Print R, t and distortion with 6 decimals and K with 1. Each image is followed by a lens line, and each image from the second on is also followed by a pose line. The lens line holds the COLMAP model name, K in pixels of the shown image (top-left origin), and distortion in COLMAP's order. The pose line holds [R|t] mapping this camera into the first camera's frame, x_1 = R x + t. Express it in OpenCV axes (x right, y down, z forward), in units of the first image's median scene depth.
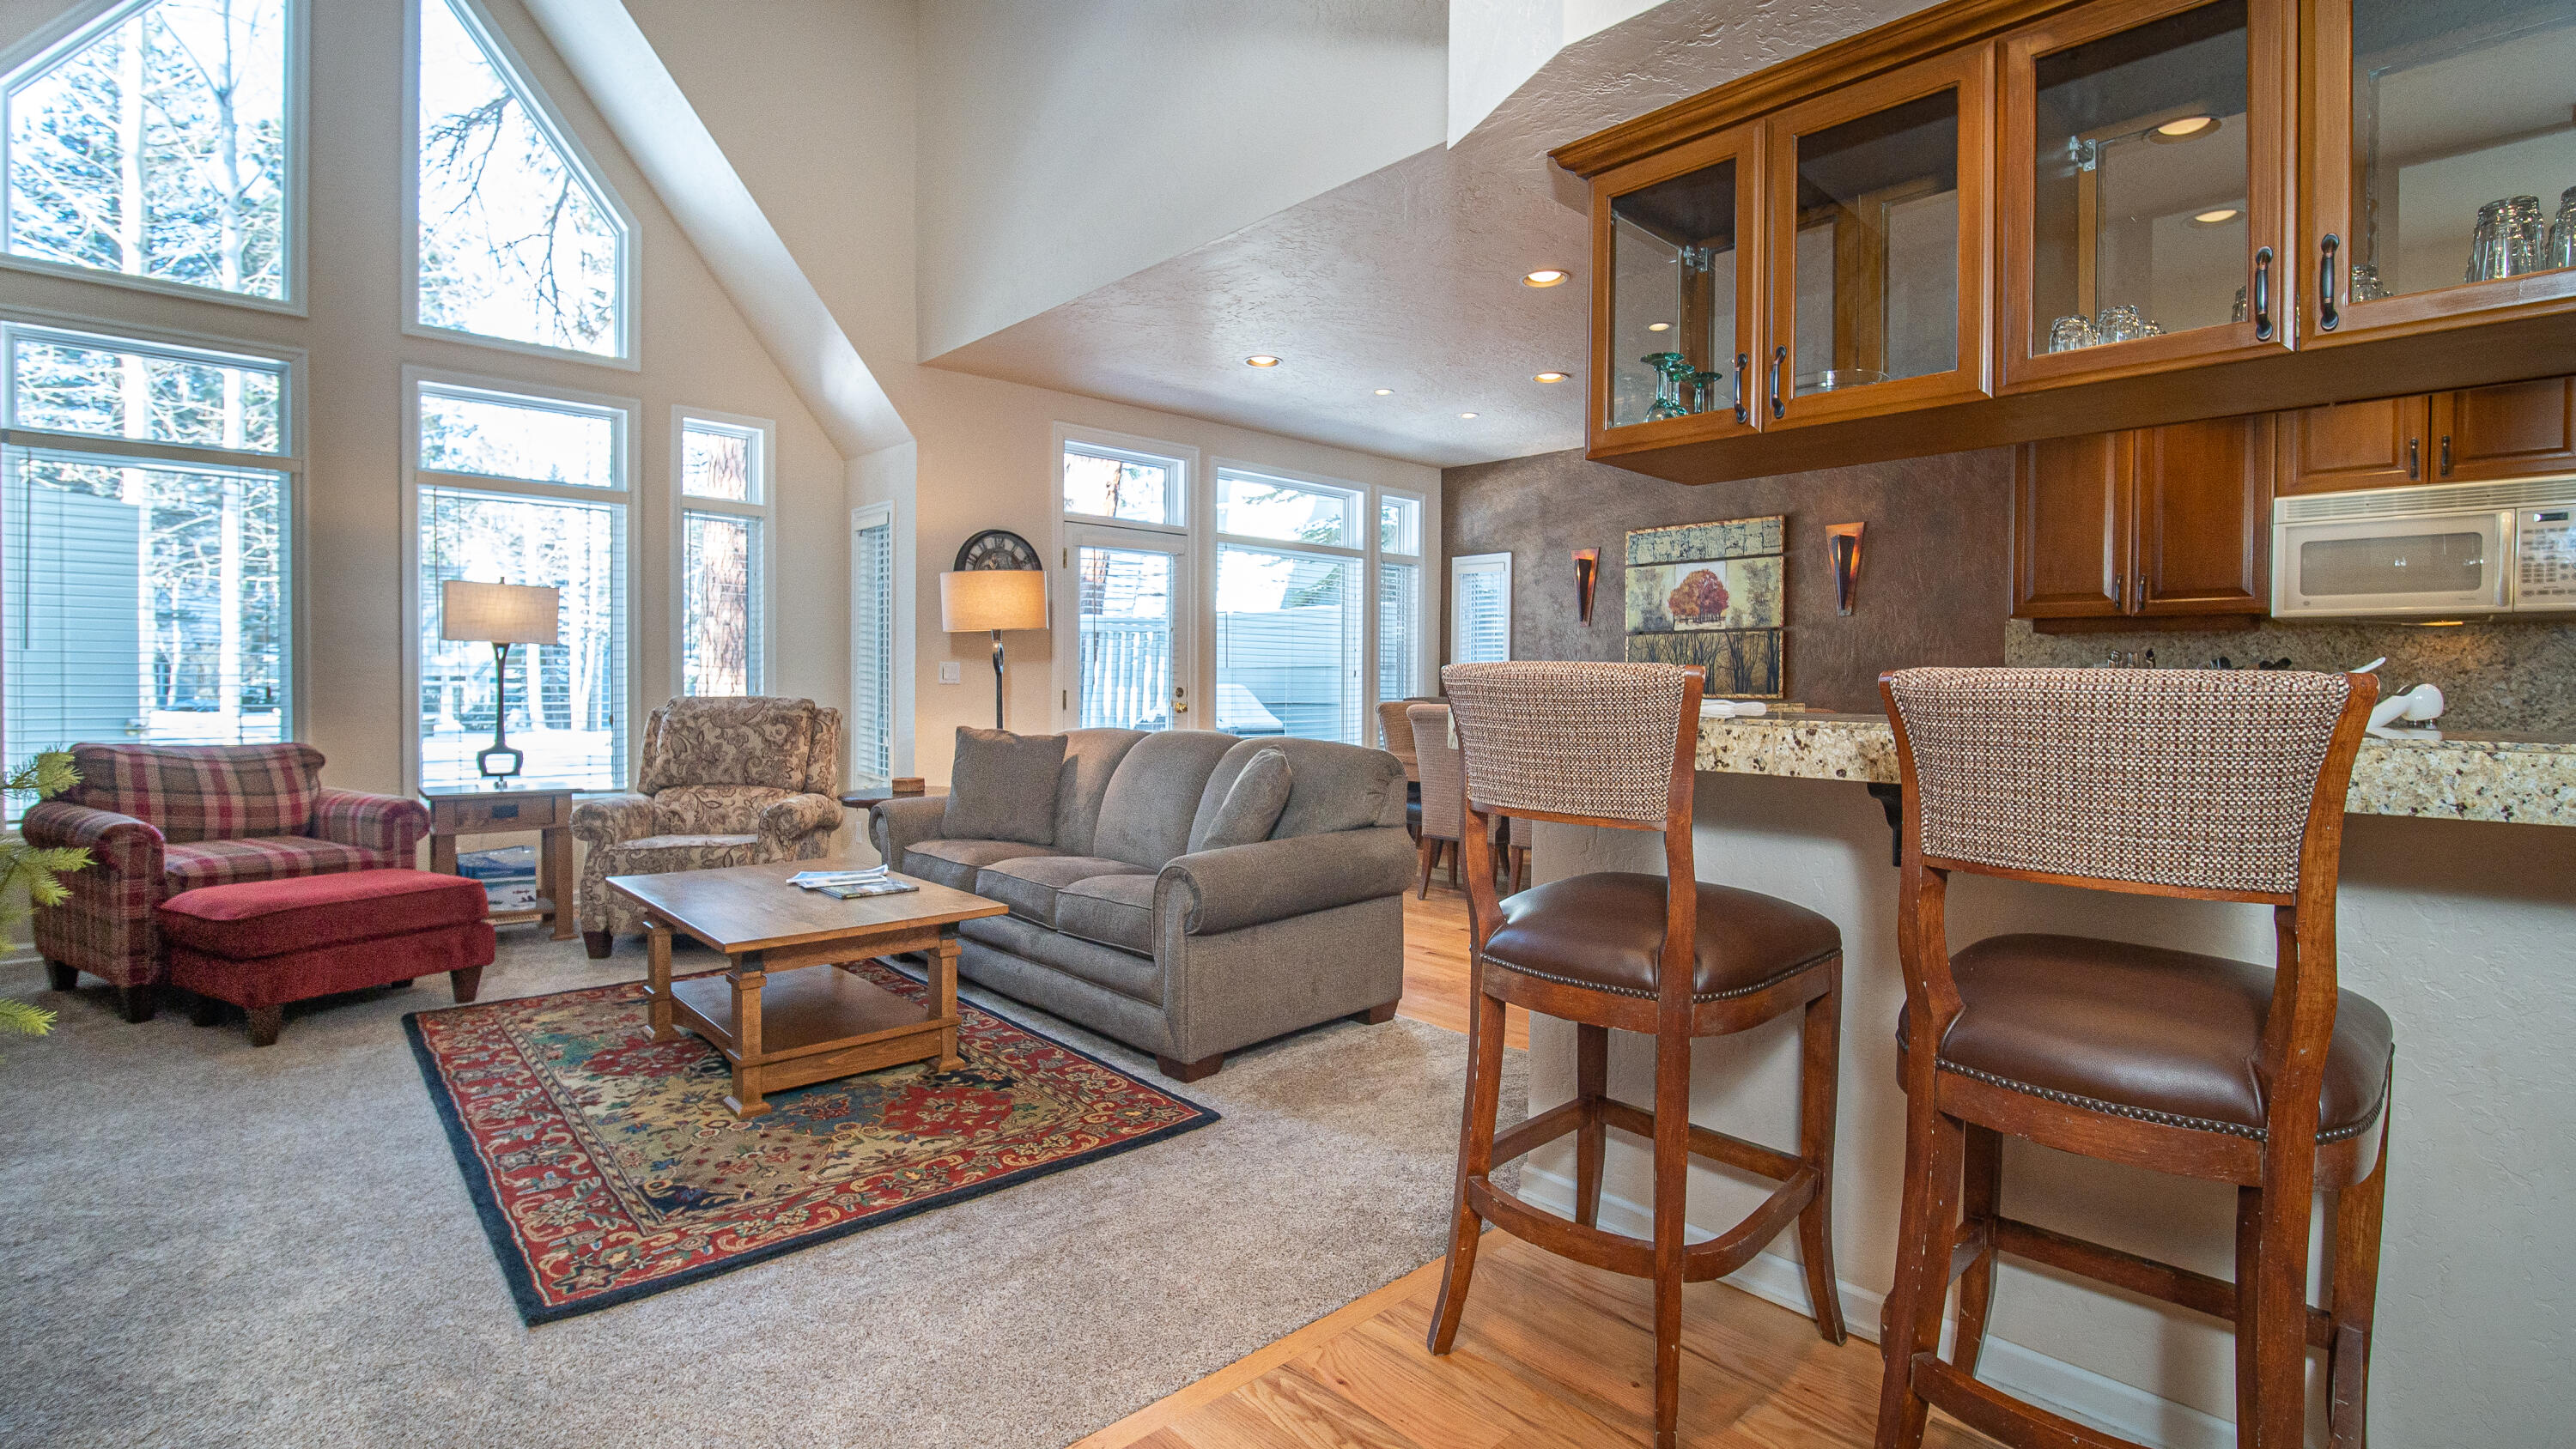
lens RADIAL K [[1189.3, 0, 1295.8], [0, 1189.3, 704.2], [0, 0, 1]] dist [-0.014639, -0.002666]
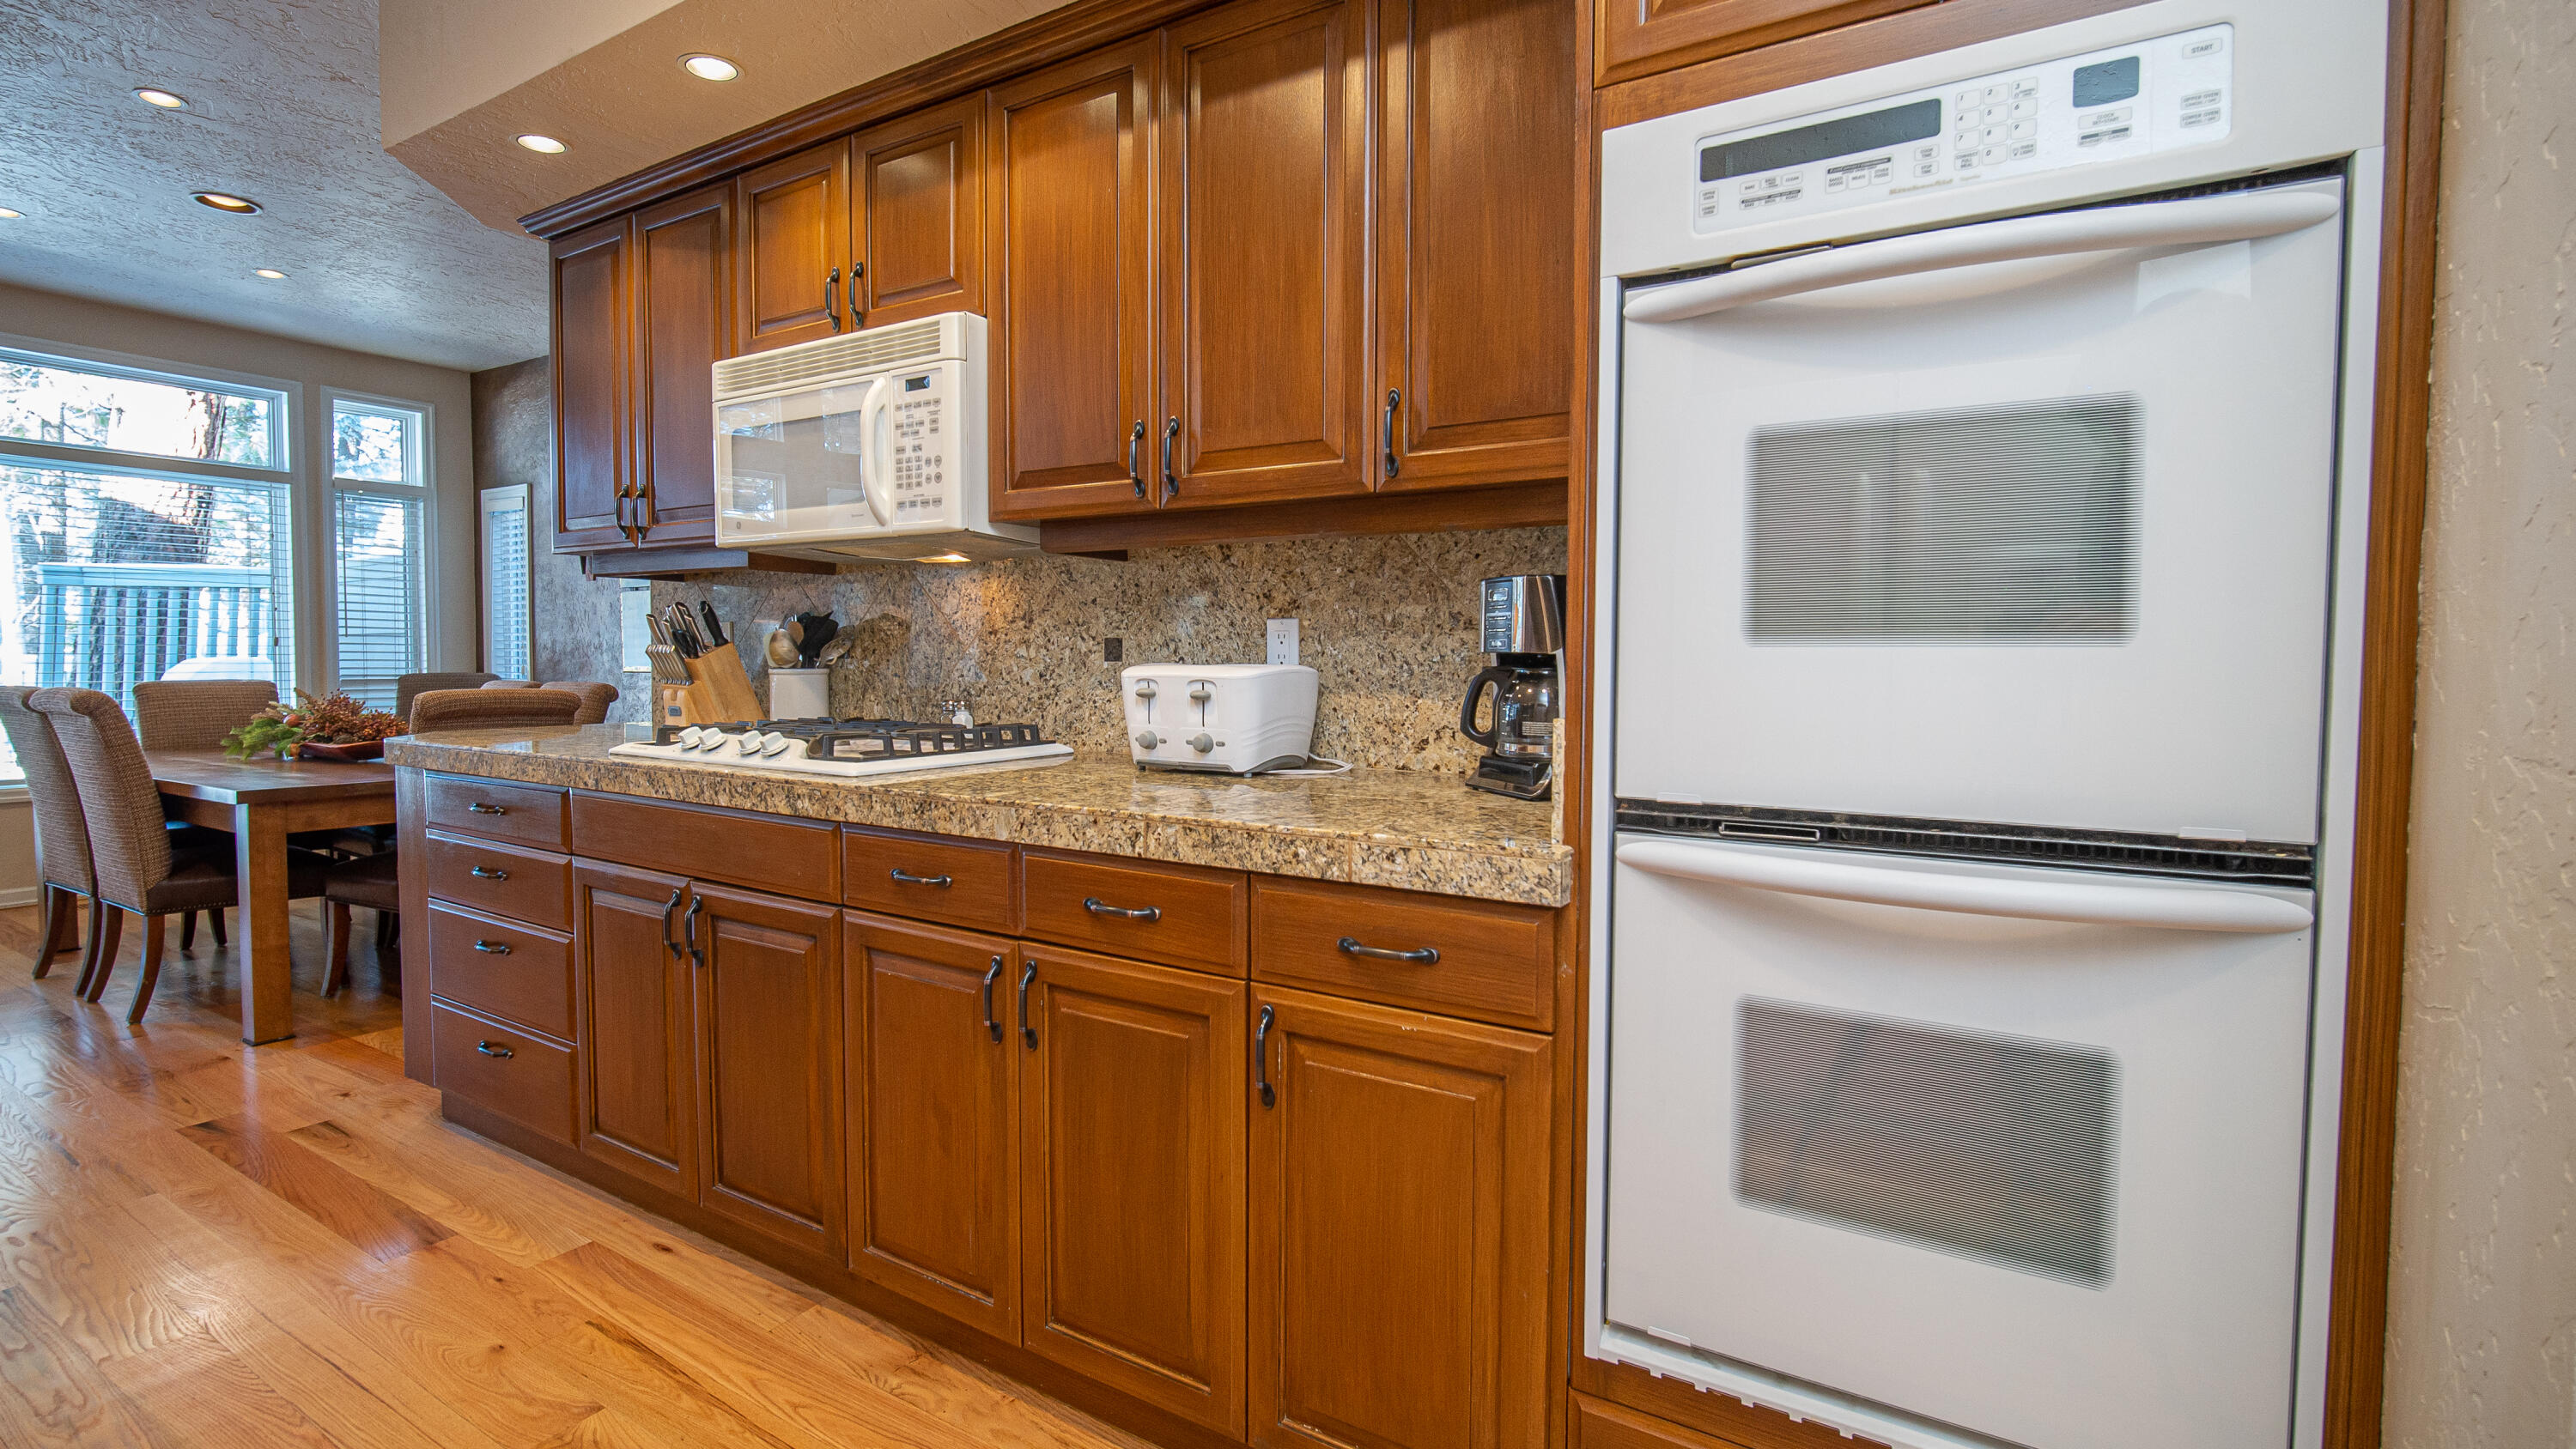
lens RADIAL K [[1189.3, 0, 1296.8], [0, 1189.3, 714.5], [0, 0, 1]] dist [-0.014639, -0.002666]
pose [[0.967362, -0.012301, 0.253100, 0.823700], [0.004831, 0.999535, 0.030115, 0.000294], [-0.253353, -0.027909, 0.966971, 0.237690]]
